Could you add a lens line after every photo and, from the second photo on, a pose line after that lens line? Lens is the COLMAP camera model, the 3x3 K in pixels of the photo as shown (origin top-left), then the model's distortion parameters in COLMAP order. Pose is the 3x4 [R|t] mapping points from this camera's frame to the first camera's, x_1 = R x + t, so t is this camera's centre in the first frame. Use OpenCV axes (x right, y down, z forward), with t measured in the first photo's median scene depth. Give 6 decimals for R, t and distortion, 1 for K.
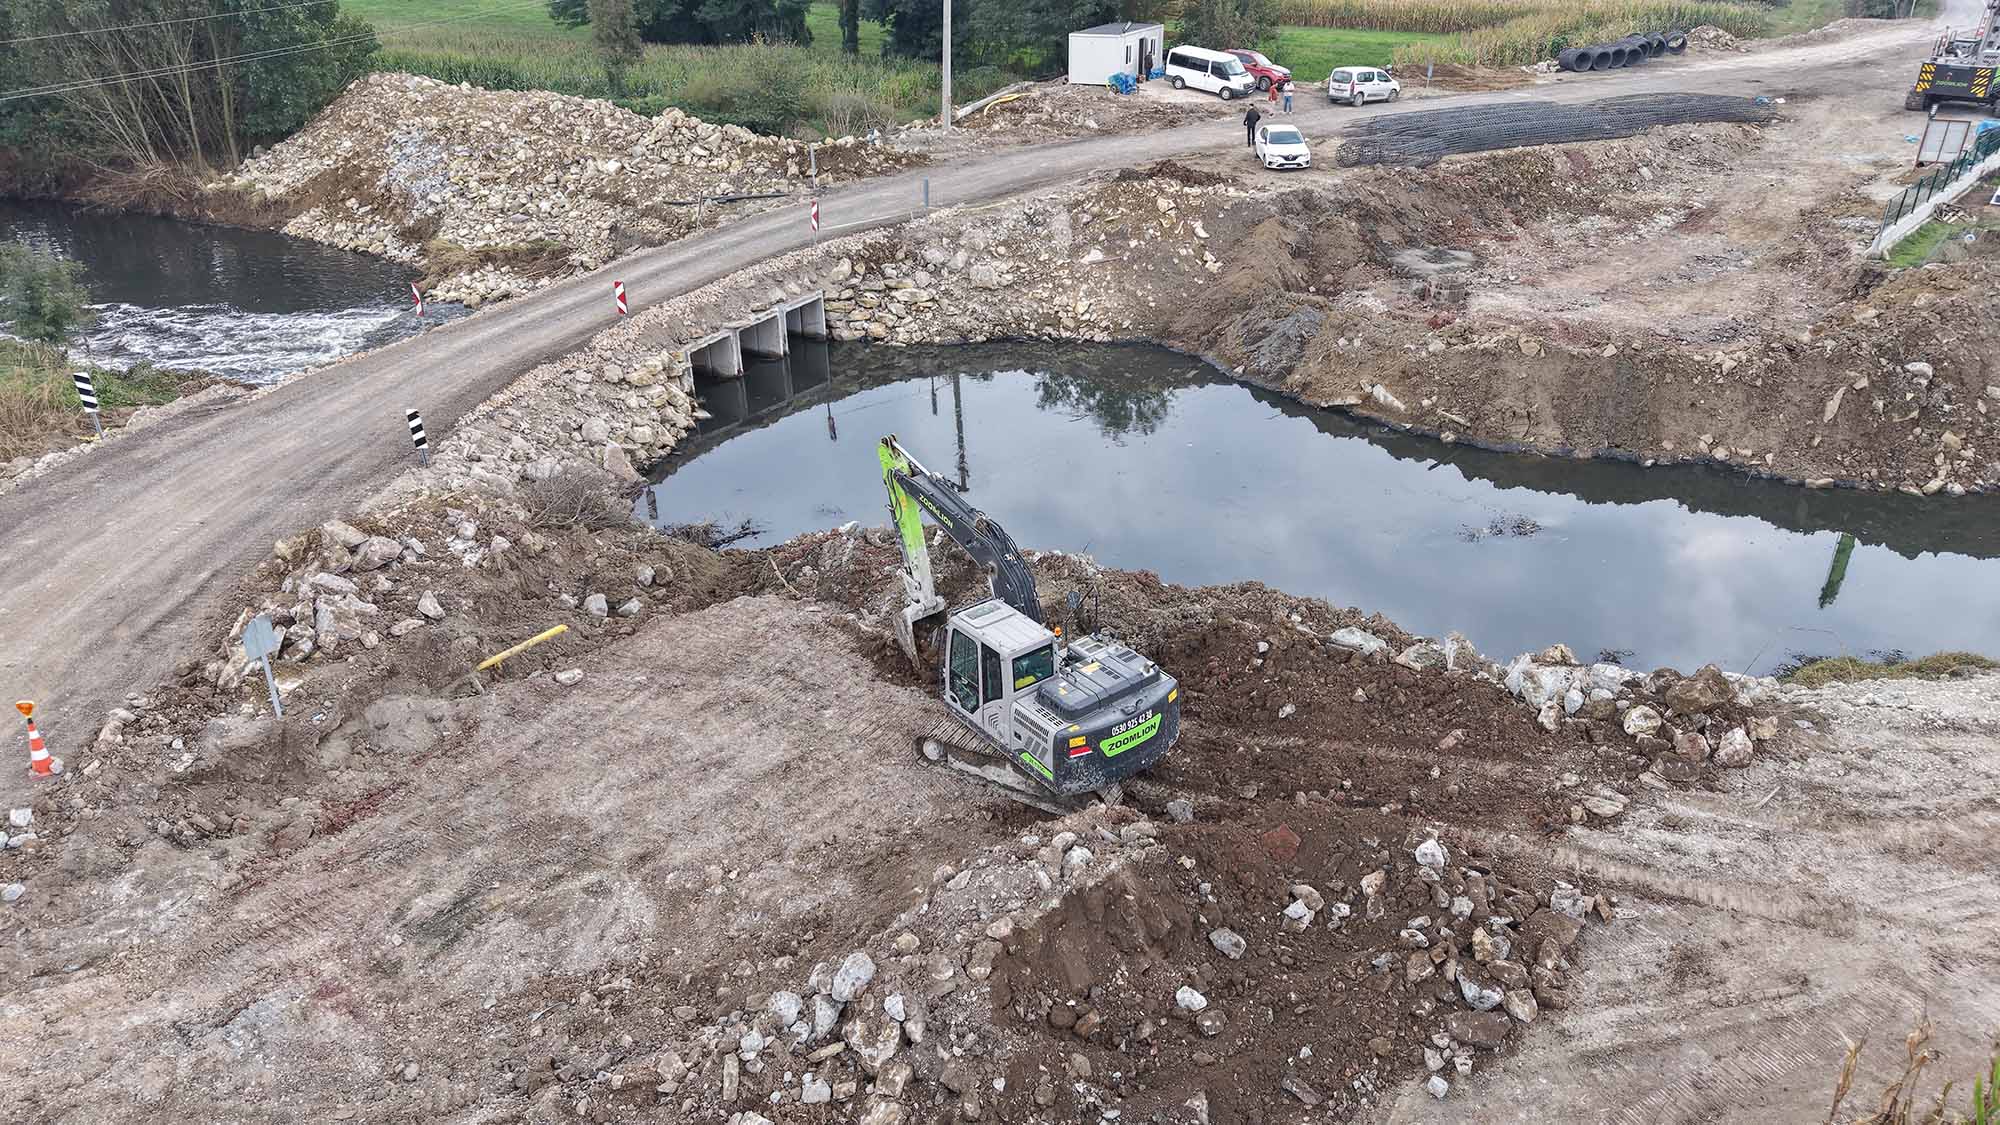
lens RADIAL K [[1333.9, 0, 1000.0], [0, 1333.9, 562.5], [0, 0, 1]] dist [0.036933, -0.045524]
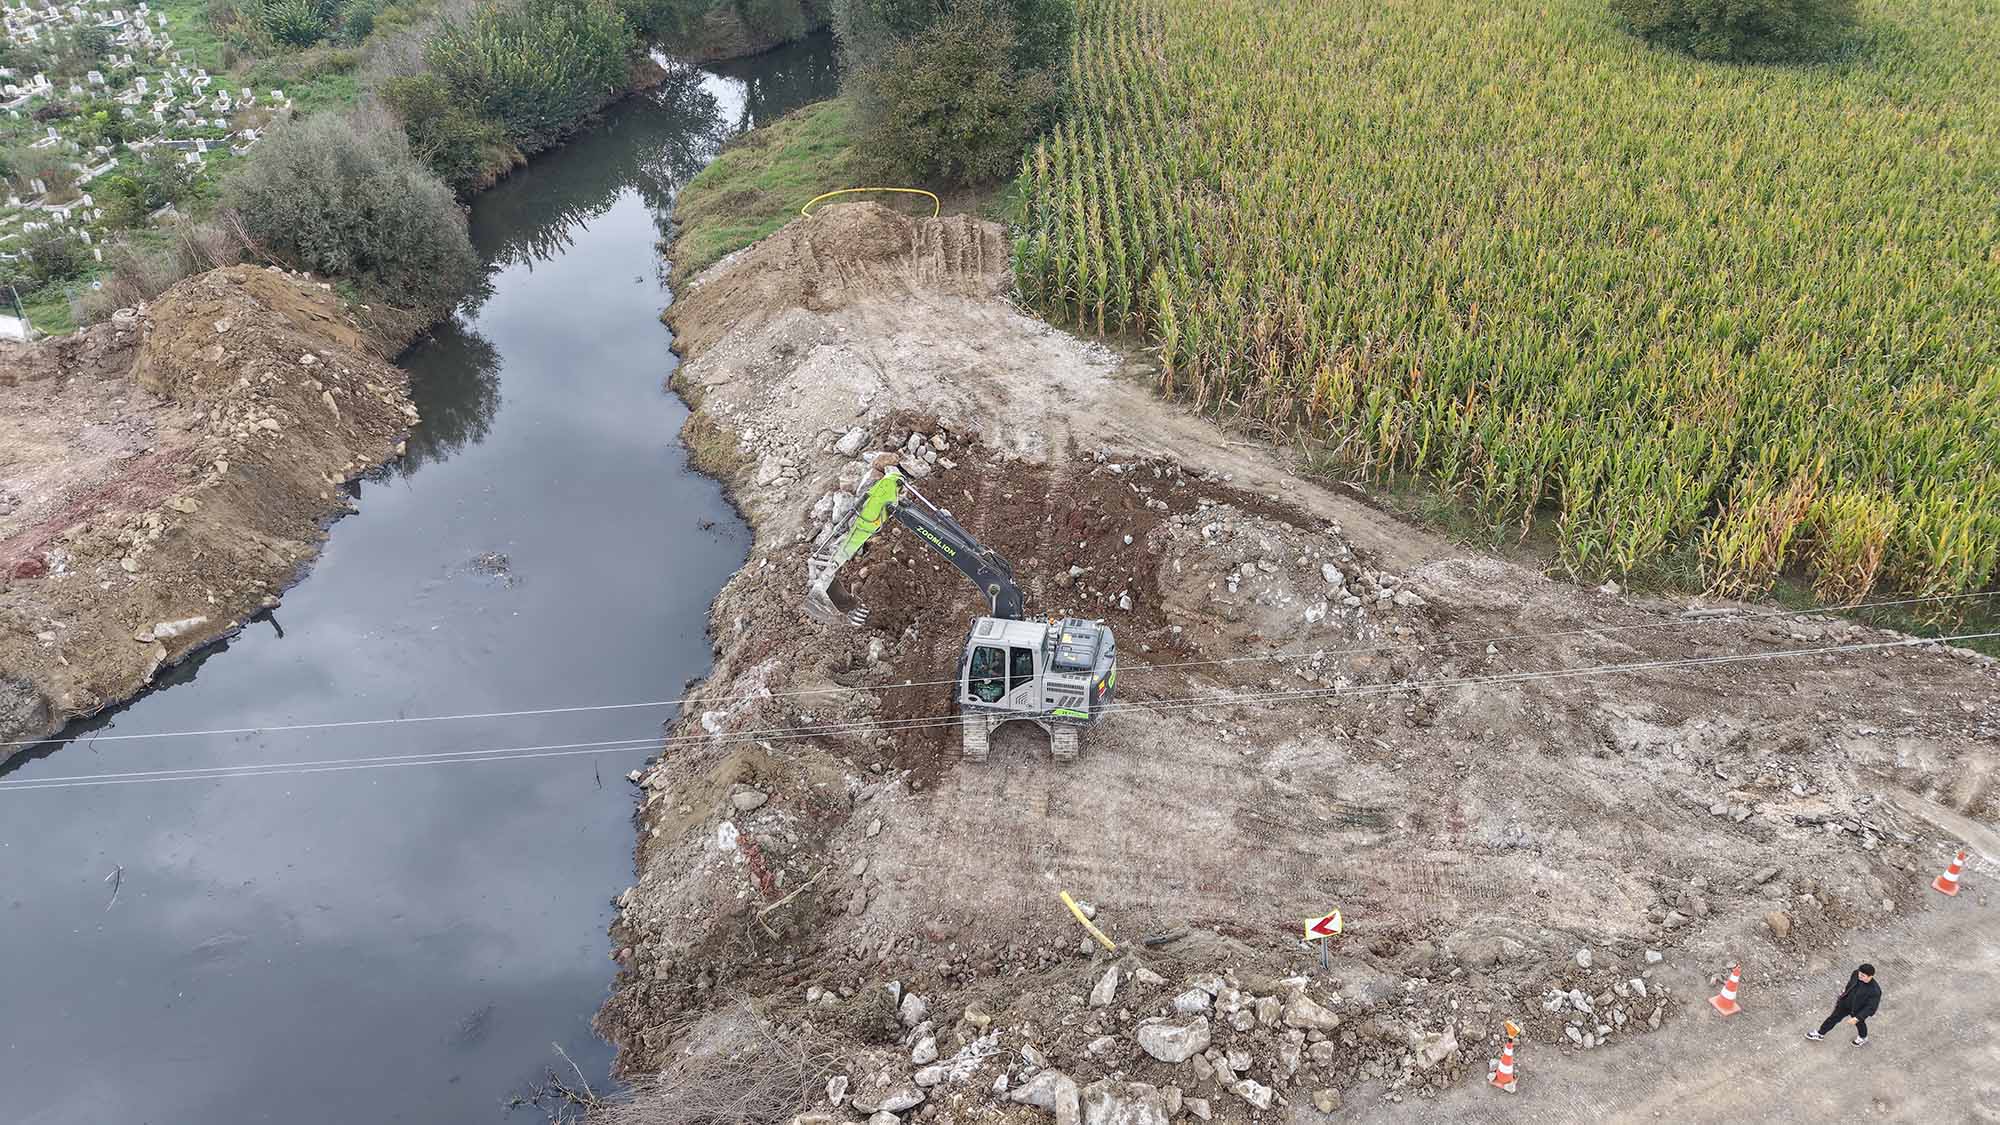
lens RADIAL K [[1333.9, 0, 1000.0], [0, 1333.9, 562.5], [0, 0, 1]] dist [0.036933, -0.045524]
pose [[-0.365590, -0.473049, 0.801603, -0.625828], [0.433502, 0.675575, 0.596385, -0.464189], [-0.823662, 0.565529, -0.041916, 0.590239]]
